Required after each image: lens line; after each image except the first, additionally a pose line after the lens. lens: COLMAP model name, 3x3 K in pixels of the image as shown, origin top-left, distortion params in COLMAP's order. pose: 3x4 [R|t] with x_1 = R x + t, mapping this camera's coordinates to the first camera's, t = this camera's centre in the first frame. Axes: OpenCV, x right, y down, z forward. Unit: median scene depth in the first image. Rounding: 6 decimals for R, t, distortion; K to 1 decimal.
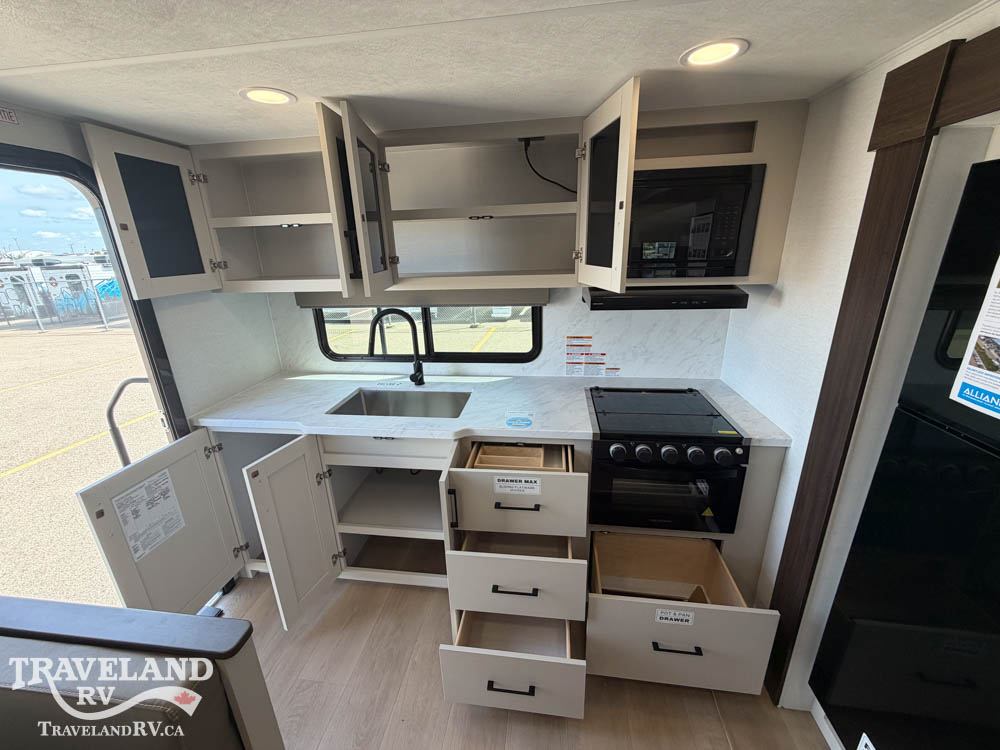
lens RADIAL K [[401.8, 0, 496.6], [0, 401.8, 376.7], [0, 0, 1]] dist [0.000615, 0.000126]
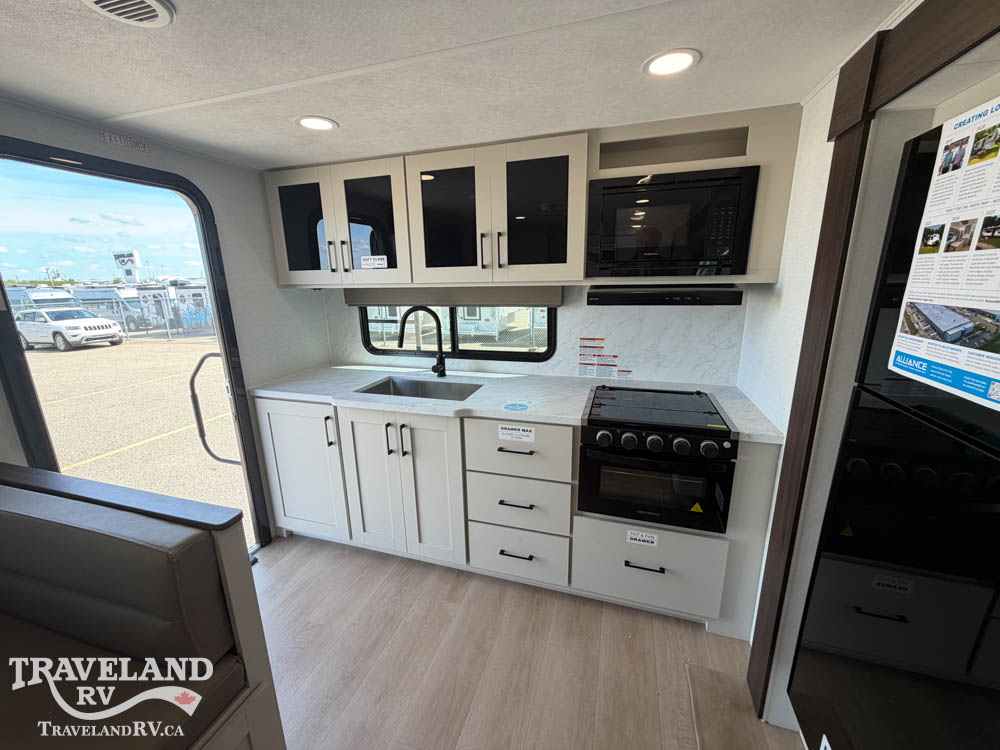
lens RADIAL K [[401.8, 0, 494.3], [0, 401.8, 375.8], [0, 0, 1]] dist [0.000615, 0.000126]
pose [[0.984890, 0.053387, -0.164748, 0.163766], [-0.065028, 0.995692, -0.066091, 0.100740], [0.160510, 0.075806, 0.984119, -0.070519]]
